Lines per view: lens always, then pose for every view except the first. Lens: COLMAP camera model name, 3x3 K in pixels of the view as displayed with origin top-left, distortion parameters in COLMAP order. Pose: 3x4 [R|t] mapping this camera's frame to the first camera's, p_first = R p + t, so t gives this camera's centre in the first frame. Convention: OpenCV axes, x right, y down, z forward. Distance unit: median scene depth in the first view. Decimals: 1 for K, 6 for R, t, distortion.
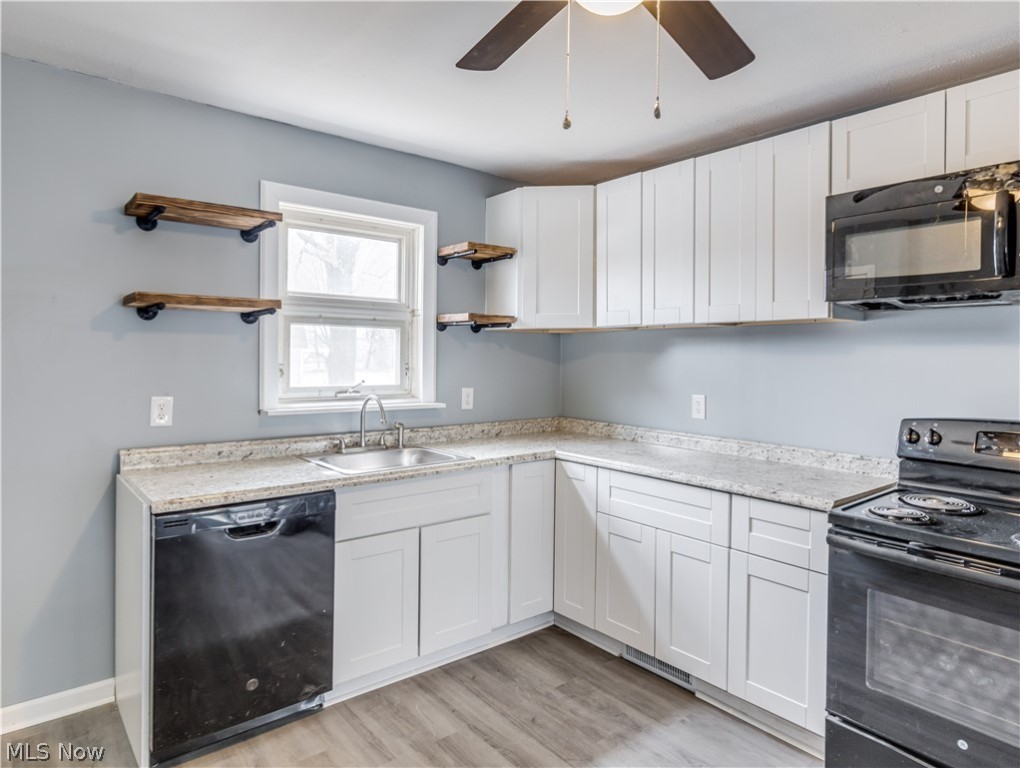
lens RADIAL K [[617.7, 0, 501.5], [0, 617.7, 367.3], [0, 0, 1]] dist [0.001259, 0.001045]
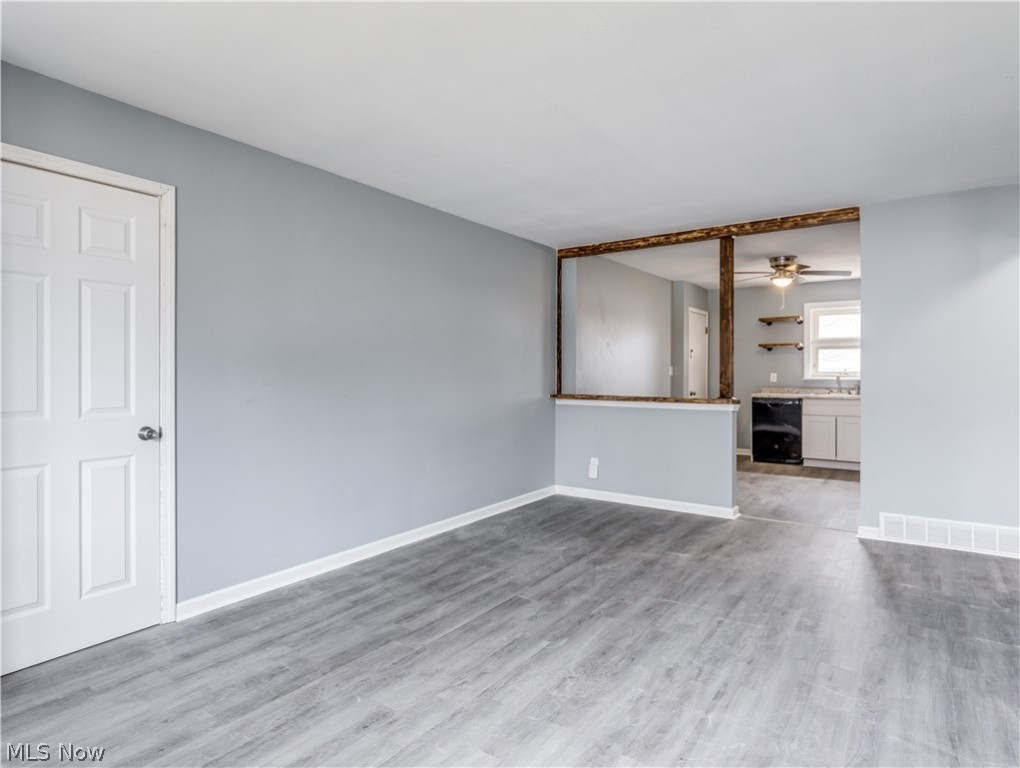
lens RADIAL K [[570.5, 0, 520.0], [0, 570.5, 362.7], [0, 0, 1]] dist [-0.010971, 0.001772]
pose [[0.277904, -0.029493, -0.960156, 2.133598], [-0.021195, 0.999097, -0.036824, 0.138240], [0.960375, 0.030584, 0.277028, -1.255973]]
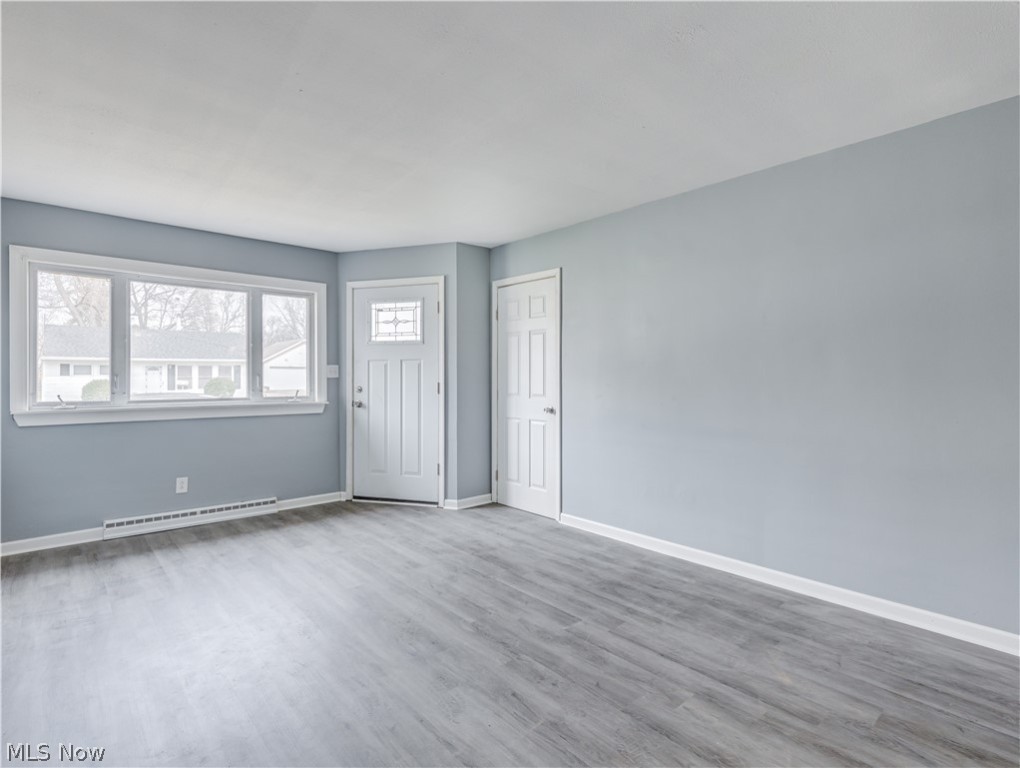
lens RADIAL K [[522.9, 0, 509.2], [0, 522.9, 378.0], [0, 0, 1]] dist [0.003724, -0.000905]
pose [[-0.998991, -0.013437, -0.042861, 1.159896], [-0.014883, 0.999325, 0.033590, 0.085004], [0.042381, 0.034194, -0.998516, 0.067569]]
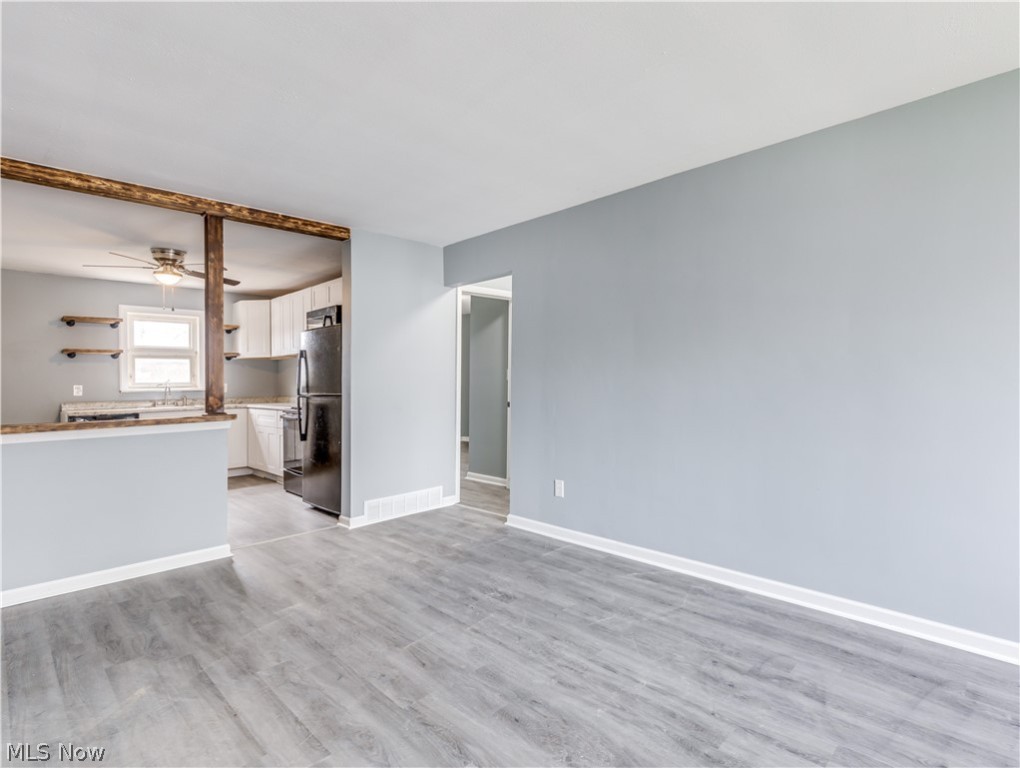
lens RADIAL K [[522.9, 0, 505.0], [0, 522.9, 388.5], [0, 0, 1]] dist [0.003724, -0.000905]
pose [[0.995620, -0.030395, 0.088418, 1.183214], [0.030967, 0.999507, -0.005107, 0.135733], [-0.088219, 0.007823, 0.996070, -1.557493]]
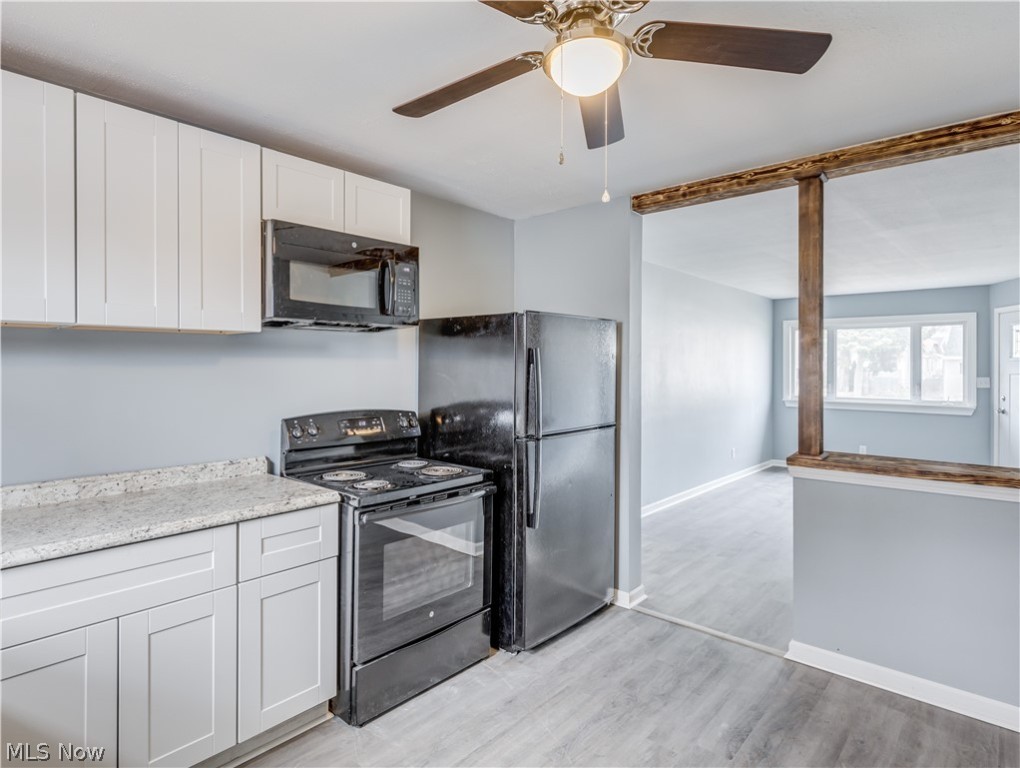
lens RADIAL K [[570.5, 0, 524.5], [0, 570.5, 367.3], [0, 0, 1]] dist [-0.010971, 0.001772]
pose [[-0.174702, -0.014632, 0.984513, -0.419312], [0.020377, 0.999622, 0.018473, -0.023235], [-0.984410, 0.023288, -0.174338, 0.594499]]
